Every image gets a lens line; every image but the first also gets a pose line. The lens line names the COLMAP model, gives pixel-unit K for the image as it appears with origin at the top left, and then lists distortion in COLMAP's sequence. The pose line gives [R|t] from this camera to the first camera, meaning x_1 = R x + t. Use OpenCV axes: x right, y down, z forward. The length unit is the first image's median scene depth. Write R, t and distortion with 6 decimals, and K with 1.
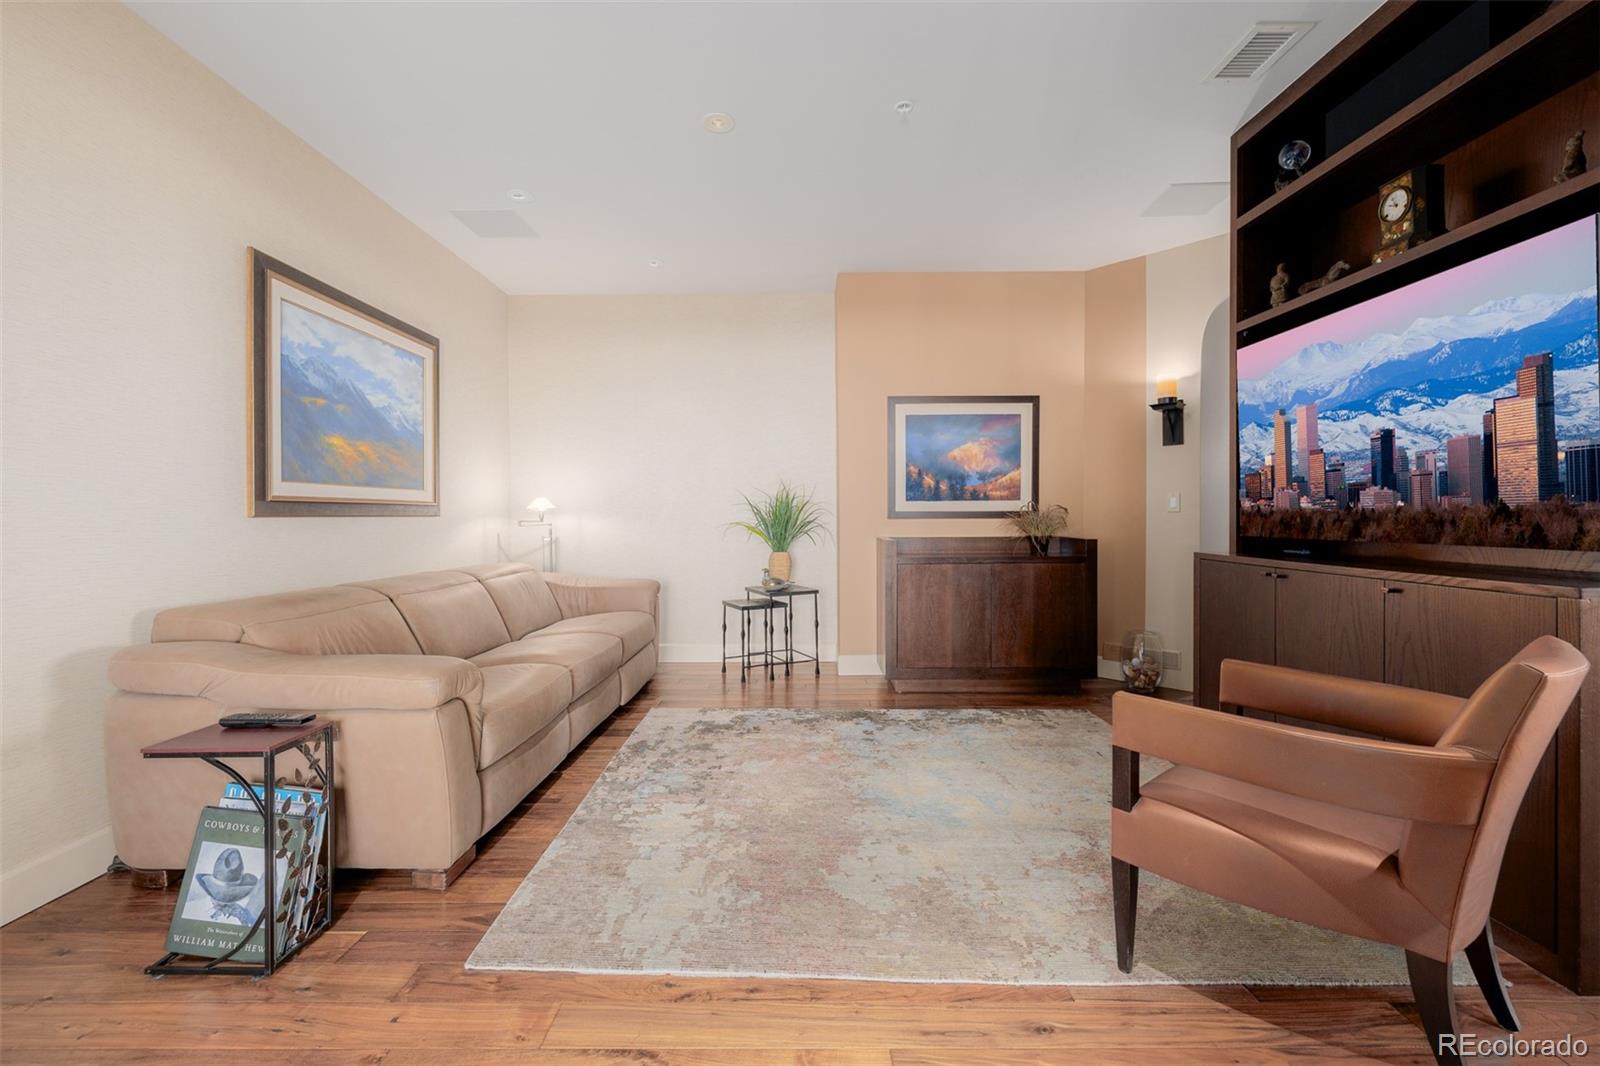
lens RADIAL K [[689.2, 0, 798.9], [0, 689.2, 517.2], [0, 0, 1]] dist [0.000957, -0.000354]
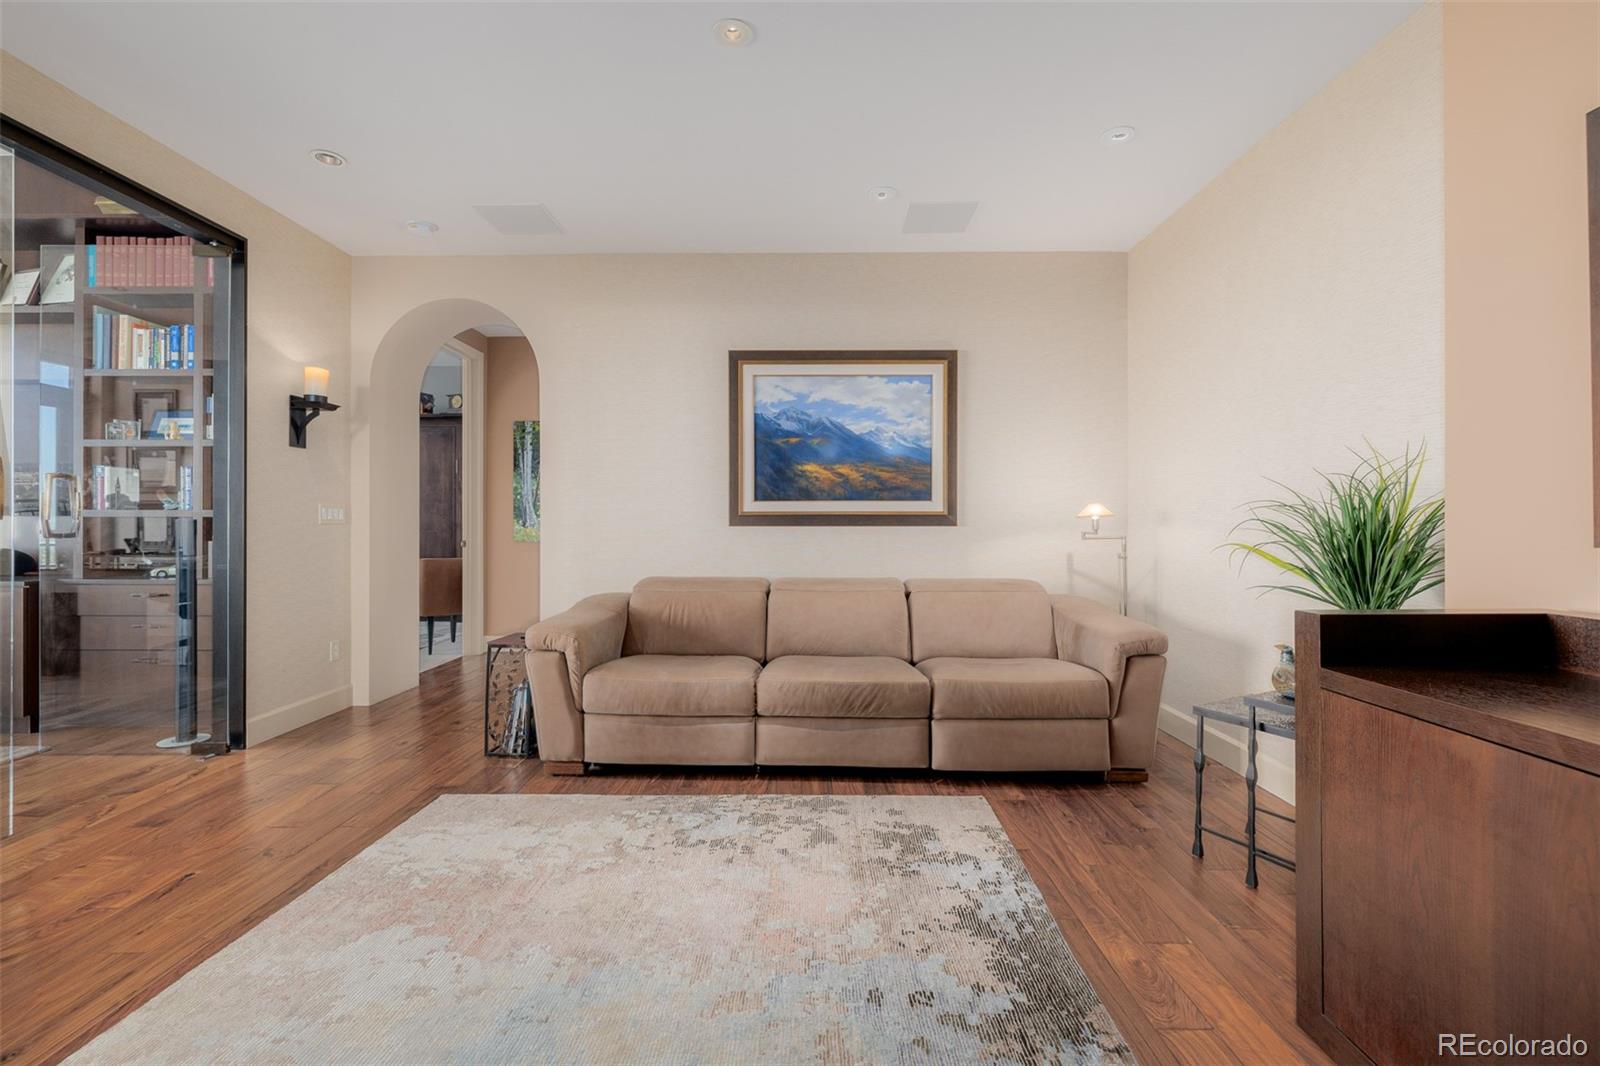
lens RADIAL K [[689.2, 0, 798.9], [0, 689.2, 517.2], [0, 0, 1]] dist [0.000957, -0.000354]
pose [[-0.034558, -0.010507, -0.999347, 0.606371], [-0.004808, 0.999935, -0.010347, -0.003853], [0.999391, 0.004447, -0.034606, 0.998909]]
